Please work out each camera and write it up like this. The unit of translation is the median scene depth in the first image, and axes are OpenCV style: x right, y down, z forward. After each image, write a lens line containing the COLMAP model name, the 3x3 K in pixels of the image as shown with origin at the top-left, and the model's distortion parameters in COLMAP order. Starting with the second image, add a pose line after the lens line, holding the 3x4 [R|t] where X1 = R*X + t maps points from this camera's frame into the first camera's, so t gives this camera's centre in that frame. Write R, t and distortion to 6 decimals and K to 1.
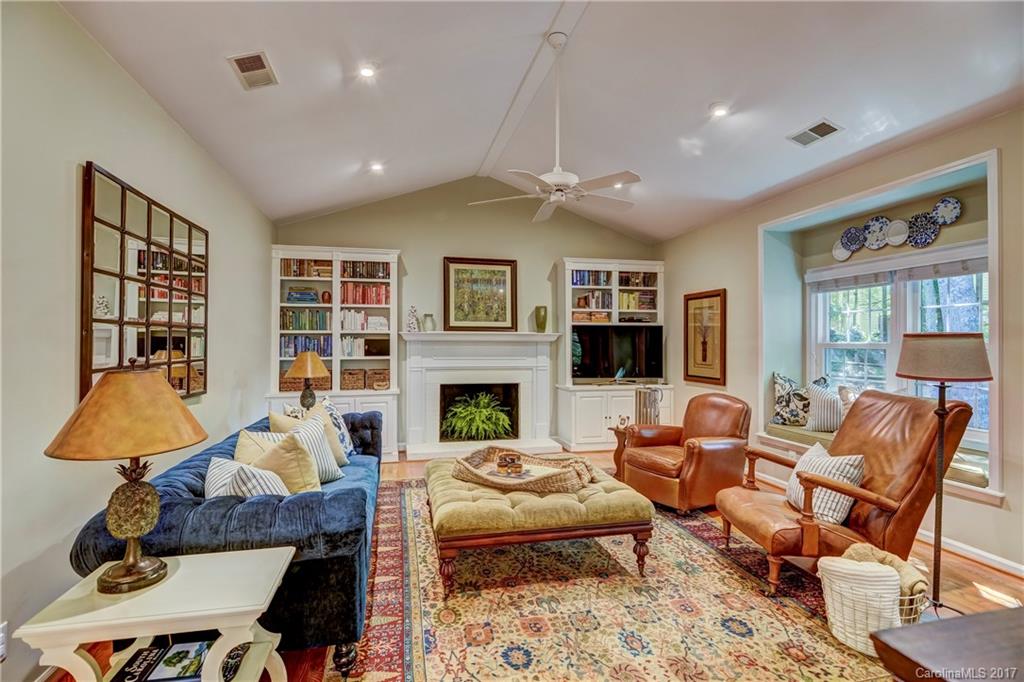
lens RADIAL K [[483.9, 0, 510.5], [0, 483.9, 340.8], [0, 0, 1]] dist [-0.000107, 0.000028]
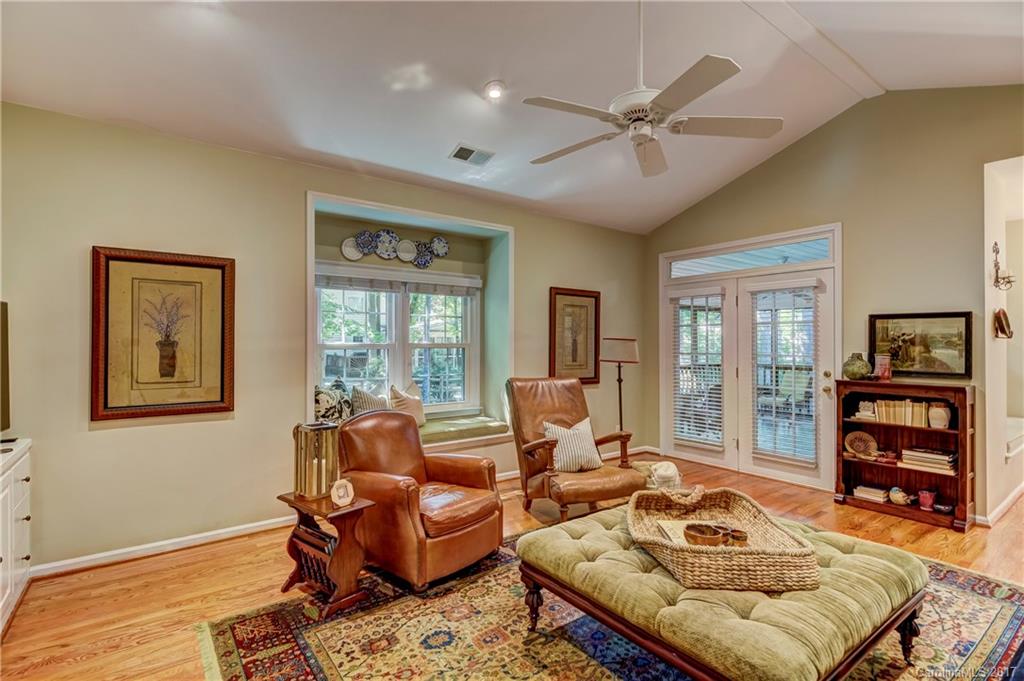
lens RADIAL K [[483.9, 0, 510.4], [0, 483.9, 338.9], [0, 0, 1]] dist [-0.000107, 0.000028]
pose [[-0.400341, 0.005502, 0.916350, -0.364543], [-0.004330, 0.999959, -0.007896, 0.001926], [-0.916356, -0.007129, -0.400301, 1.159845]]
